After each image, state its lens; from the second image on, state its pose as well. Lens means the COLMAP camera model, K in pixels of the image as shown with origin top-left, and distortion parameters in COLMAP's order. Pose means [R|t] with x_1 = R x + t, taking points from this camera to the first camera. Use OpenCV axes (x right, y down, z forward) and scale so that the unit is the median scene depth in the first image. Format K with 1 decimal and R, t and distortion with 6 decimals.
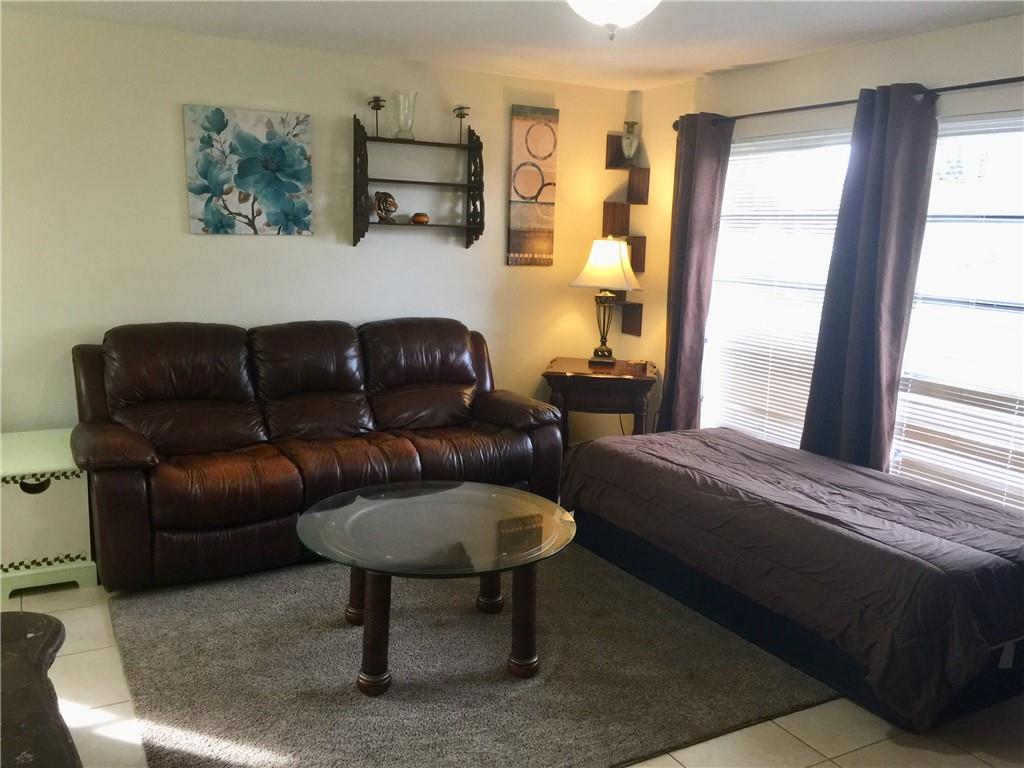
lens RADIAL K [[881.0, 0, 512.7], [0, 881.0, 377.6], [0, 0, 1]] dist [0.087366, -0.121705]
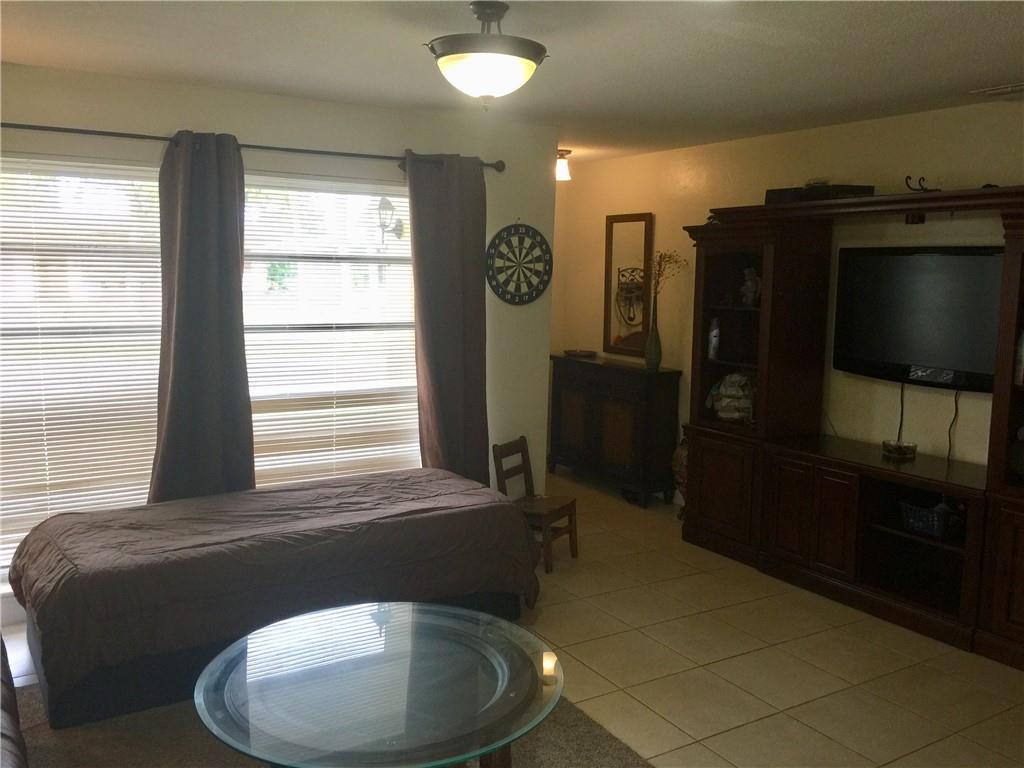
lens RADIAL K [[881.0, 0, 512.7], [0, 881.0, 377.6], [0, 0, 1]] dist [0.087366, -0.121705]
pose [[-0.045592, -0.157427, 0.986478, -0.560670], [0.149860, 0.975252, 0.162562, -0.135398], [-0.987655, 0.155245, -0.020871, 0.596897]]
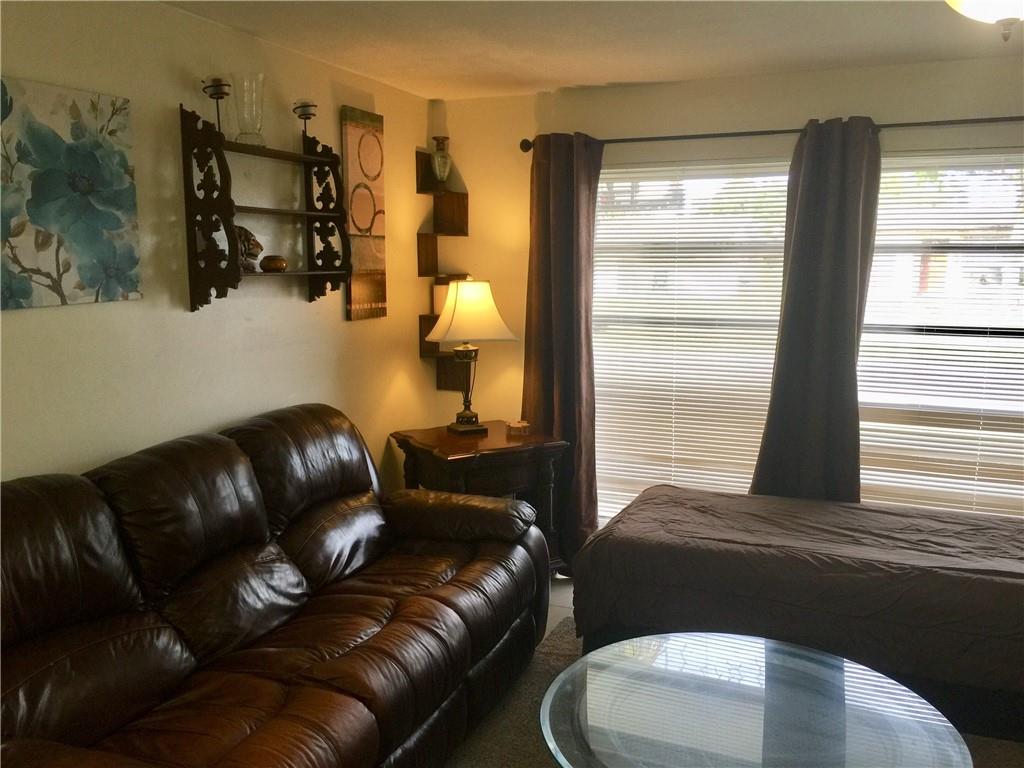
lens RADIAL K [[881.0, 0, 512.7], [0, 881.0, 377.6], [0, 0, 1]] dist [0.087366, -0.121705]
pose [[0.781152, -0.115914, 0.613486, -0.416966], [0.127282, 0.991544, 0.025278, -0.093831], [-0.611229, 0.058339, 0.789301, 0.384012]]
